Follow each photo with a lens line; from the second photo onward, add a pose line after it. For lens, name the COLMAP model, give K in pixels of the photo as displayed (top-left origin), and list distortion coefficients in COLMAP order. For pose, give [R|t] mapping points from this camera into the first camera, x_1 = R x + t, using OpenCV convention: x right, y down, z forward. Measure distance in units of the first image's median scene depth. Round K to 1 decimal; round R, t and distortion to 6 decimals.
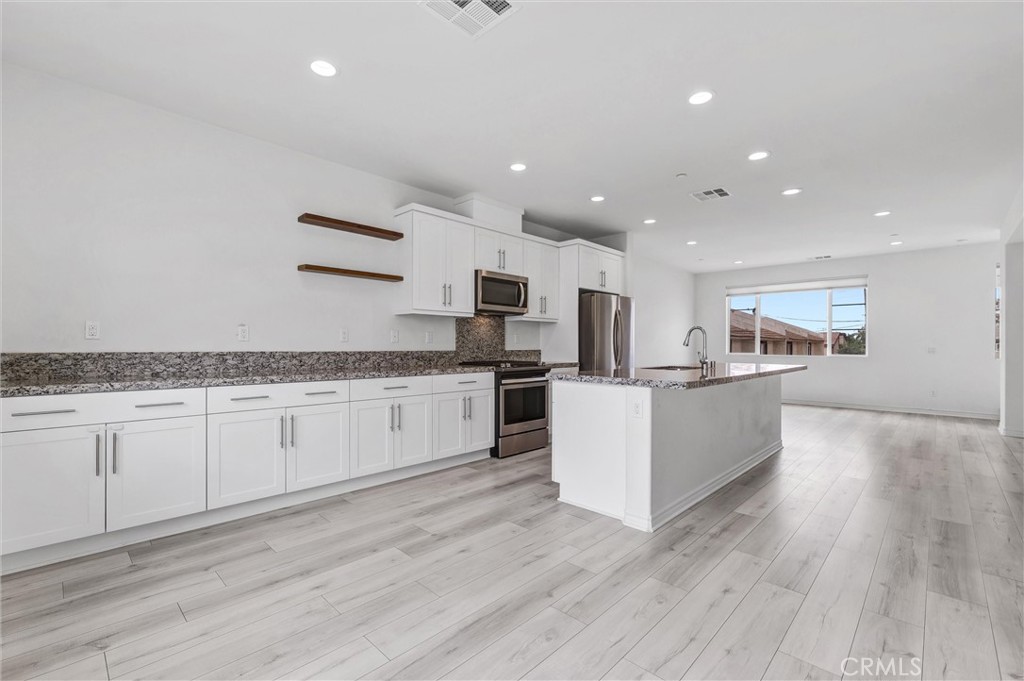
lens RADIAL K [[445.6, 0, 511.4], [0, 445.6, 343.7], [0, 0, 1]] dist [0.002894, 0.000402]
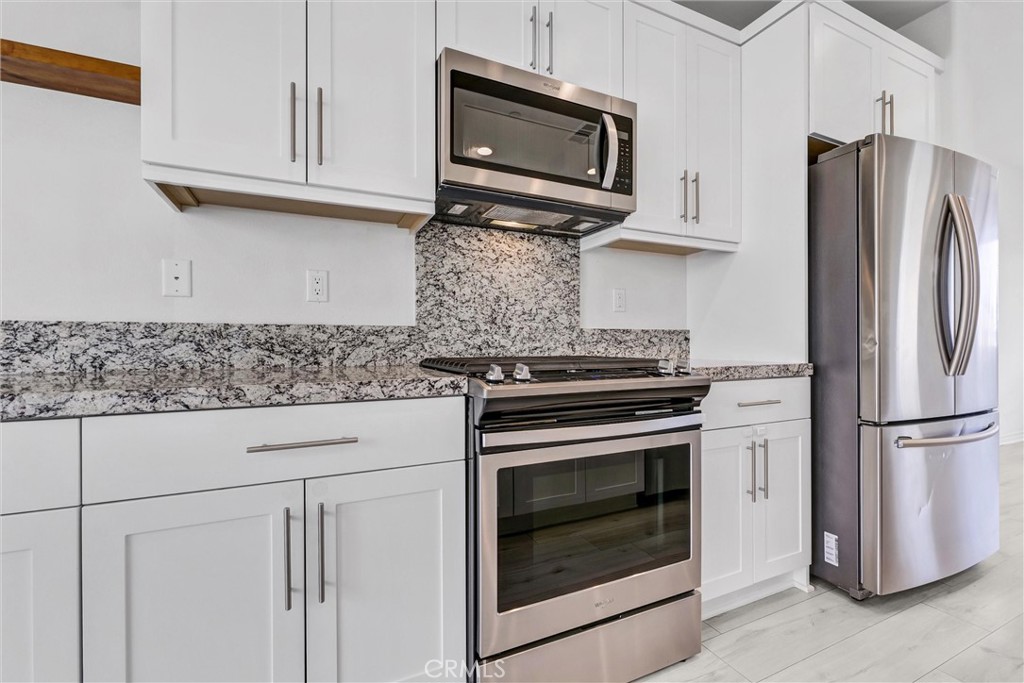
lens RADIAL K [[445.6, 0, 513.3], [0, 445.6, 342.8], [0, 0, 1]] dist [0.002894, 0.000402]
pose [[0.934857, -0.004995, -0.354989, 0.072506], [0.005808, 0.999982, 0.001226, 0.028470], [0.354977, -0.003208, 0.934870, 0.696679]]
